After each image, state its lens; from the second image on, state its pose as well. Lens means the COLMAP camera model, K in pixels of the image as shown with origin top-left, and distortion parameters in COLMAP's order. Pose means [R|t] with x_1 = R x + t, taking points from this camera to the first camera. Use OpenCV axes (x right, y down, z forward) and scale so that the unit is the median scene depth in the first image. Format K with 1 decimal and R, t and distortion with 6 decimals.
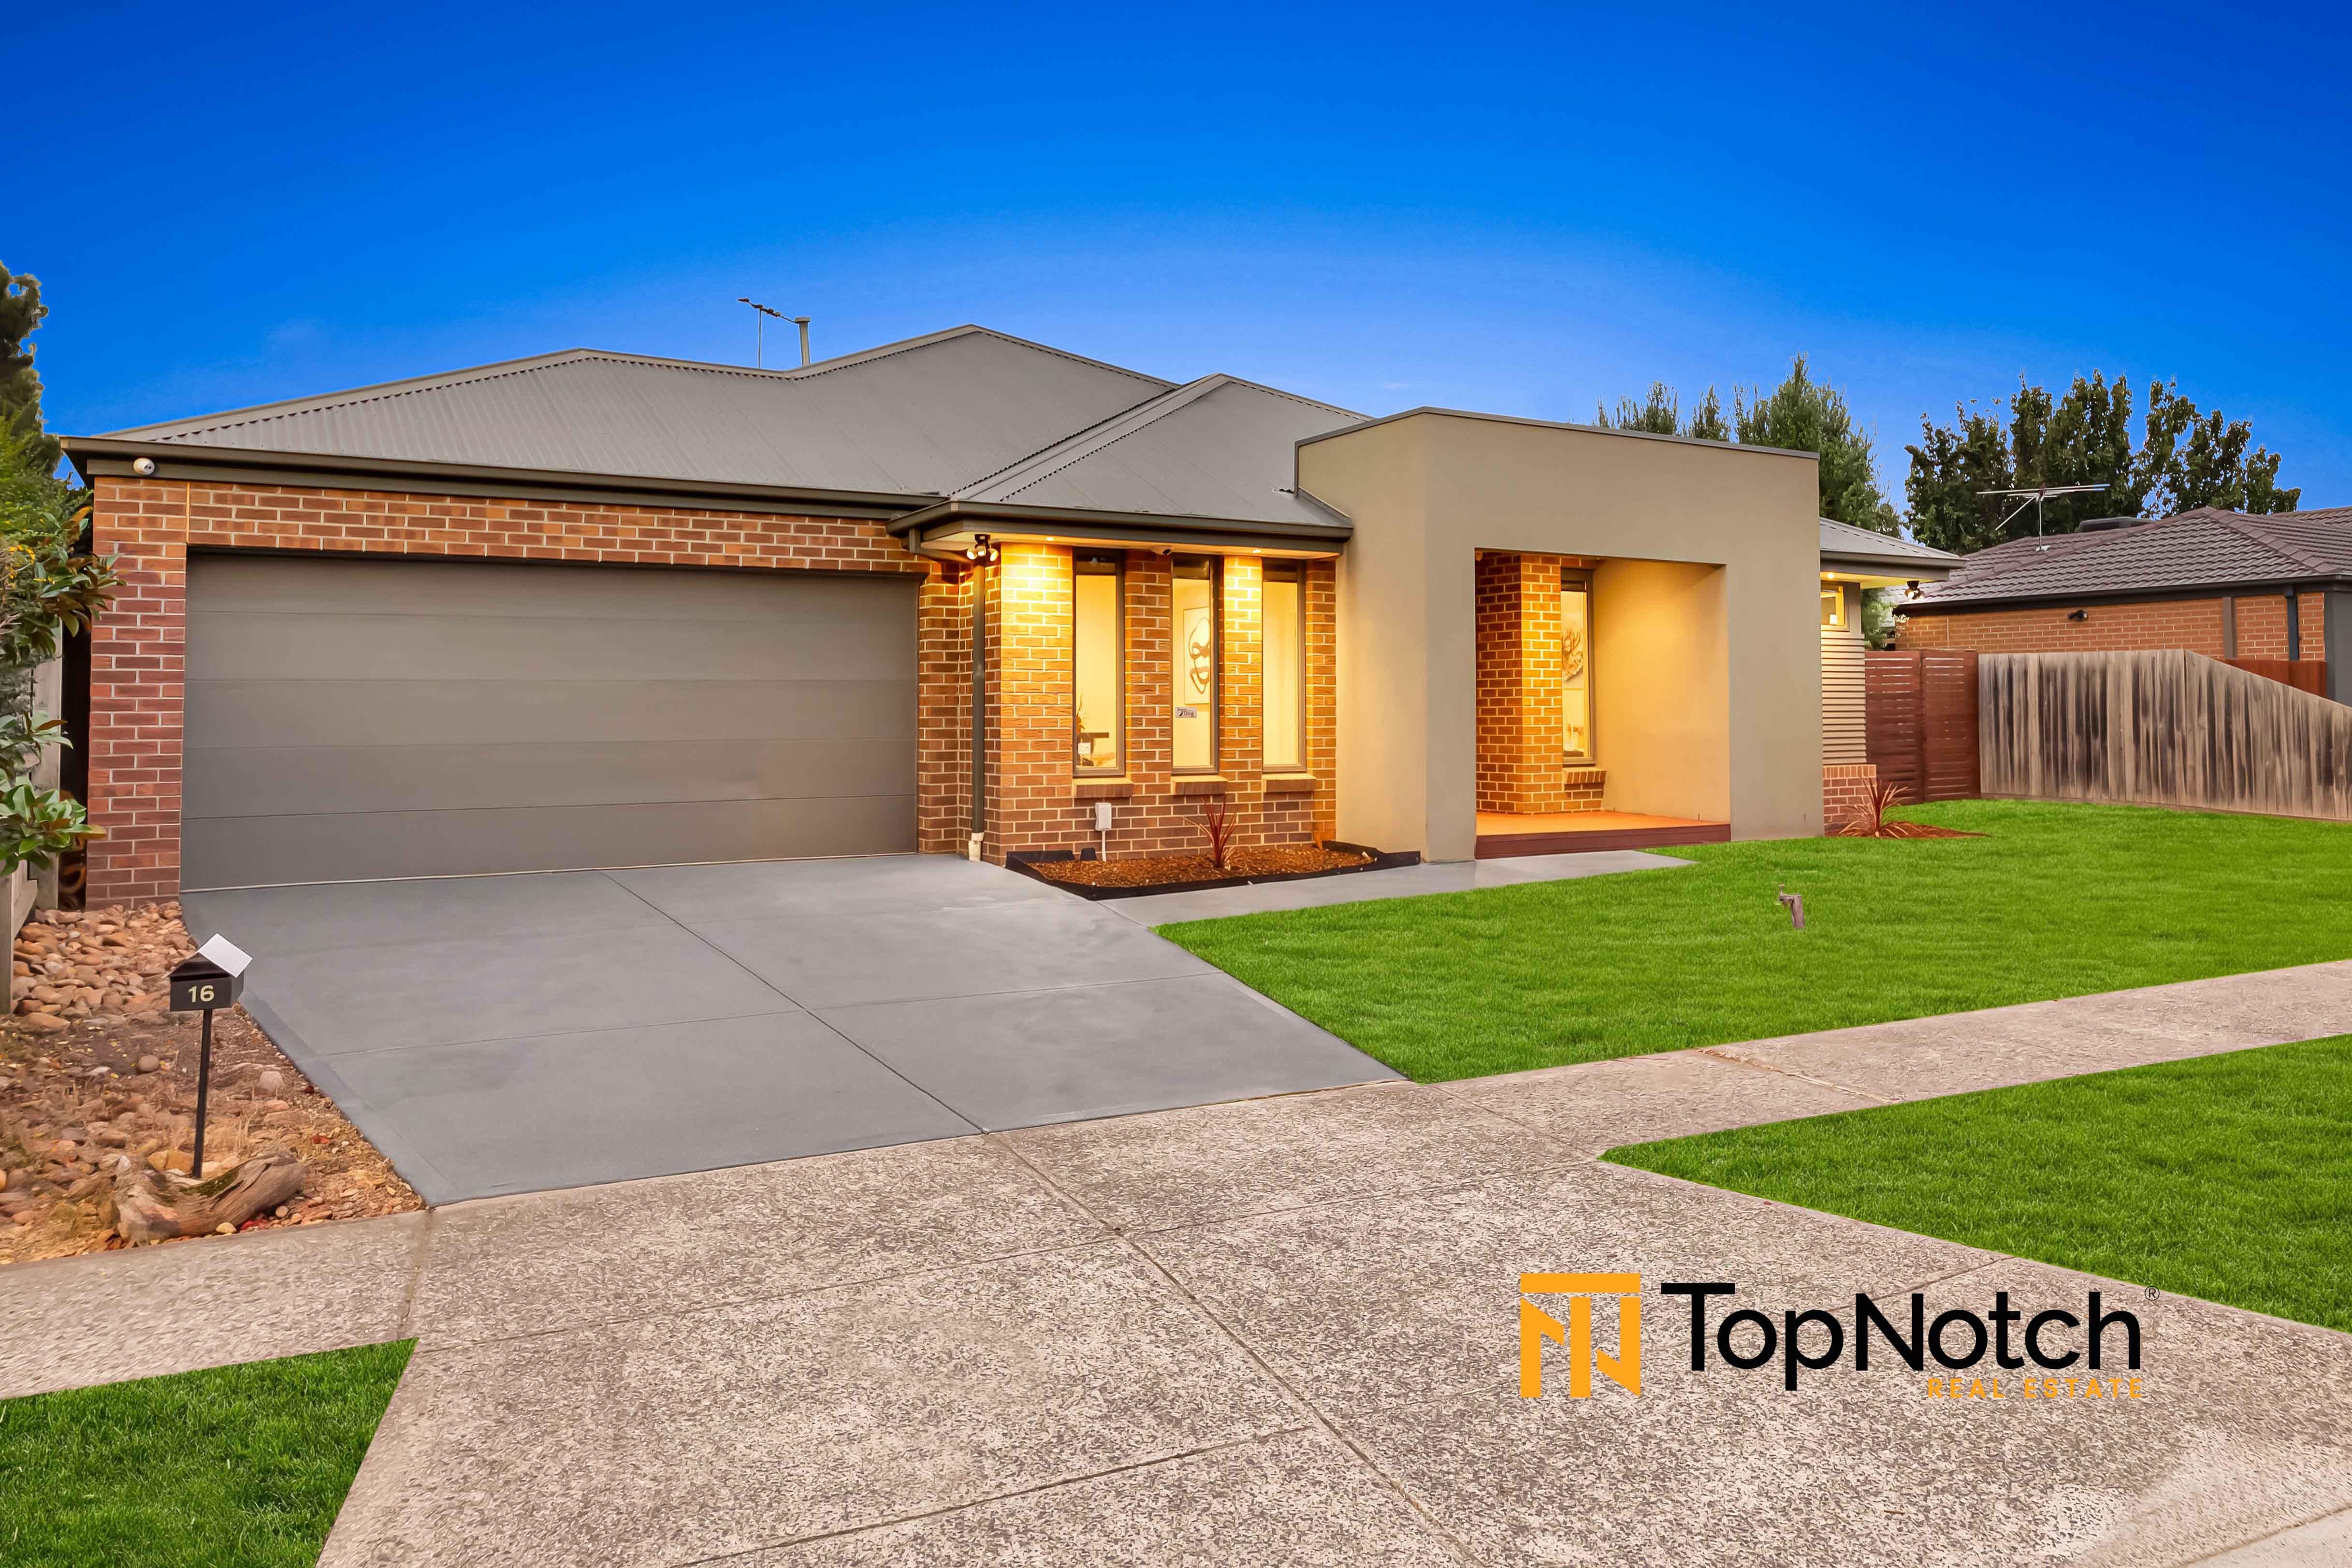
lens RADIAL K [[974.1, 0, 1176.3], [0, 974.1, 779.6], [0, 0, 1]] dist [0.002250, 0.000601]
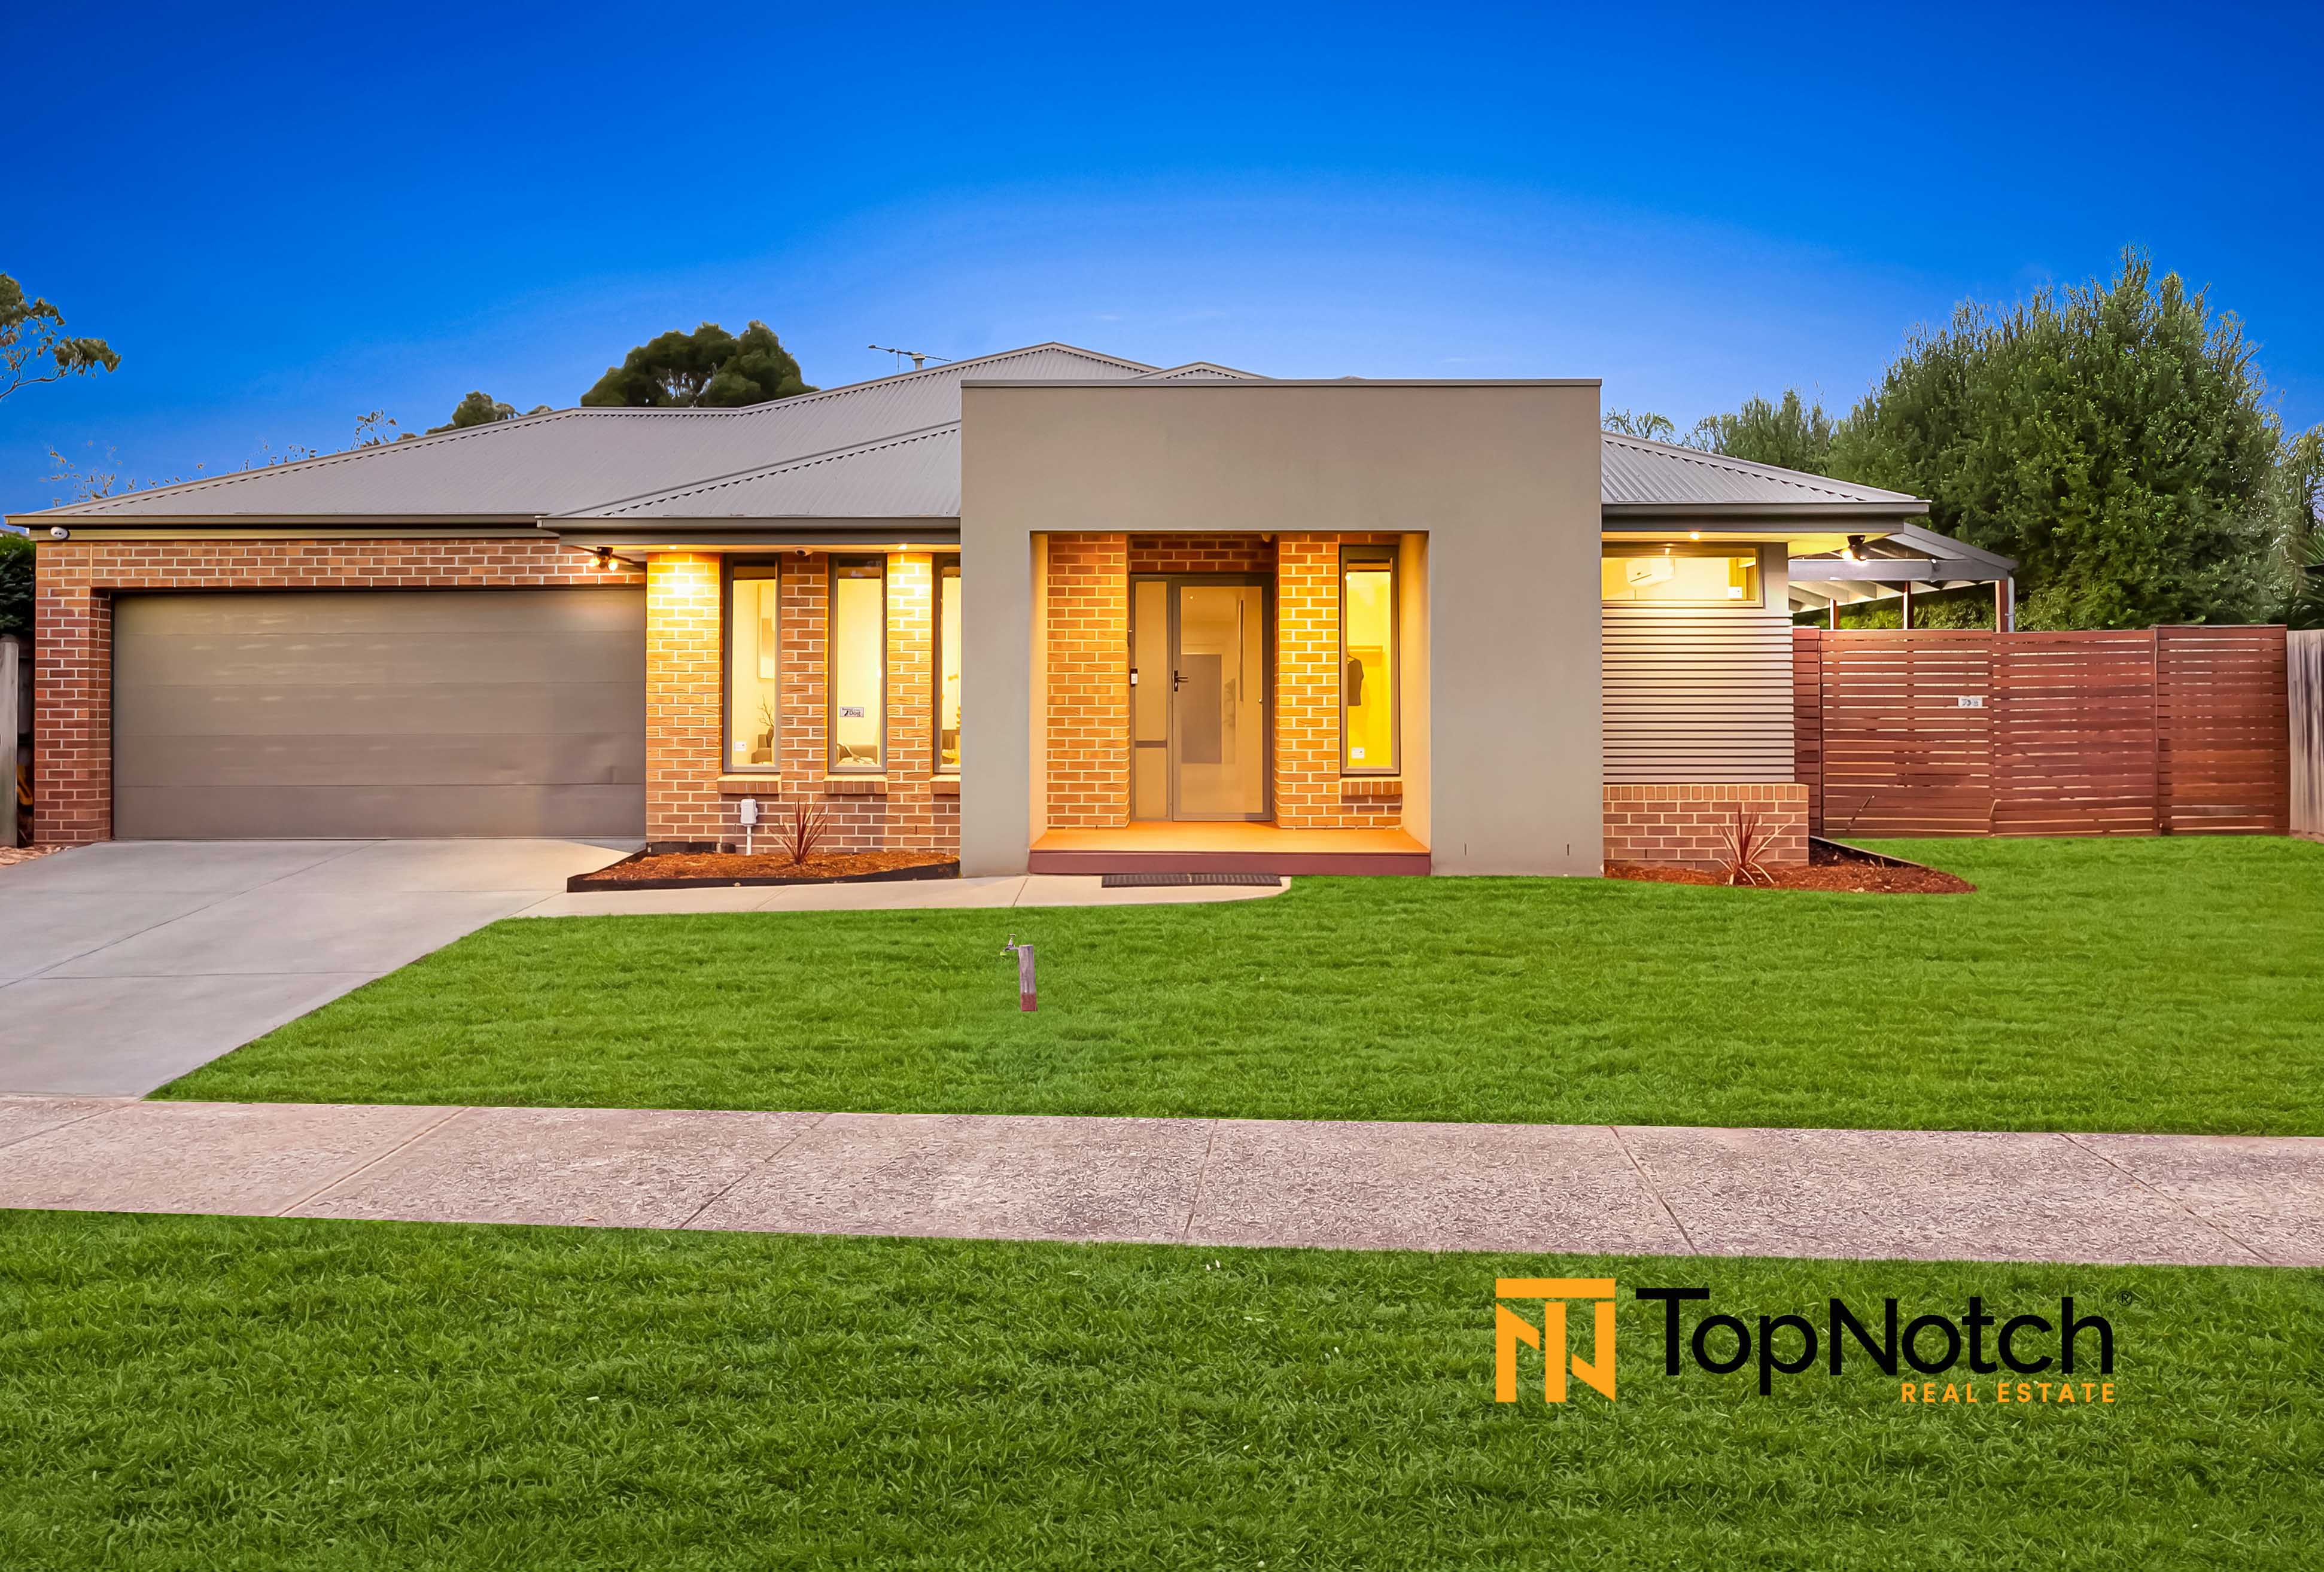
lens RADIAL K [[935.3, 0, 1162.0], [0, 935.3, 783.3], [0, 0, 1]] dist [0.003801, -0.000414]
pose [[0.939098, 0.030289, -0.342312, 0.706743], [-0.026538, 0.999525, 0.015639, -0.020609], [0.342623, -0.005602, 0.939456, 0.220580]]
